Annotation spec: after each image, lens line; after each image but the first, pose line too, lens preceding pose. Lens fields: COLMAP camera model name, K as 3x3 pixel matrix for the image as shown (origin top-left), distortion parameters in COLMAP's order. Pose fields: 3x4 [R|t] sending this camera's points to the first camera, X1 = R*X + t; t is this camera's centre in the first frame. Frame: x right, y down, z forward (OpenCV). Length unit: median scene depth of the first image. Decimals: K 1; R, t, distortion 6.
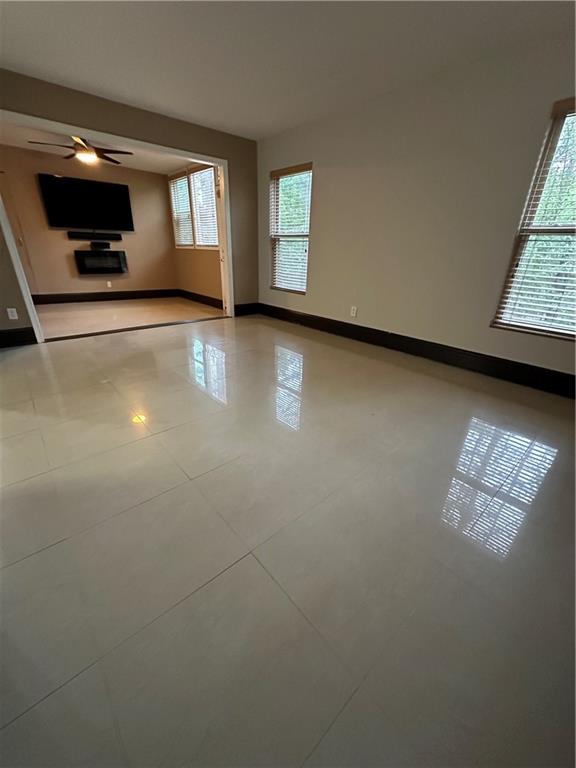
lens RADIAL K [[308.4, 0, 286.9], [0, 308.4, 381.5], [0, 0, 1]] dist [-0.000641, -0.000048]
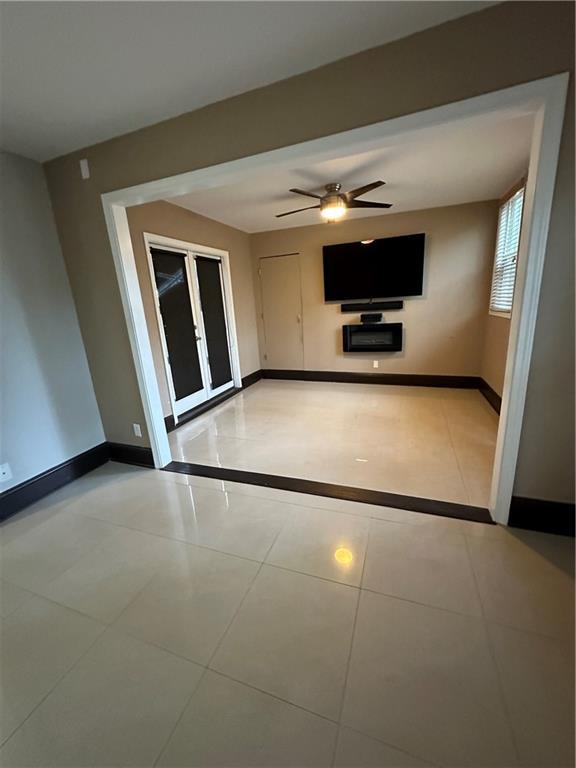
lens RADIAL K [[308.4, 0, 287.9], [0, 308.4, 385.6], [0, 0, 1]] dist [-0.000641, -0.000048]
pose [[0.484290, 0.166844, -0.858851, -0.013273], [-0.274849, 0.960965, 0.031699, -0.244271], [0.830615, 0.220703, 0.511243, 0.466095]]
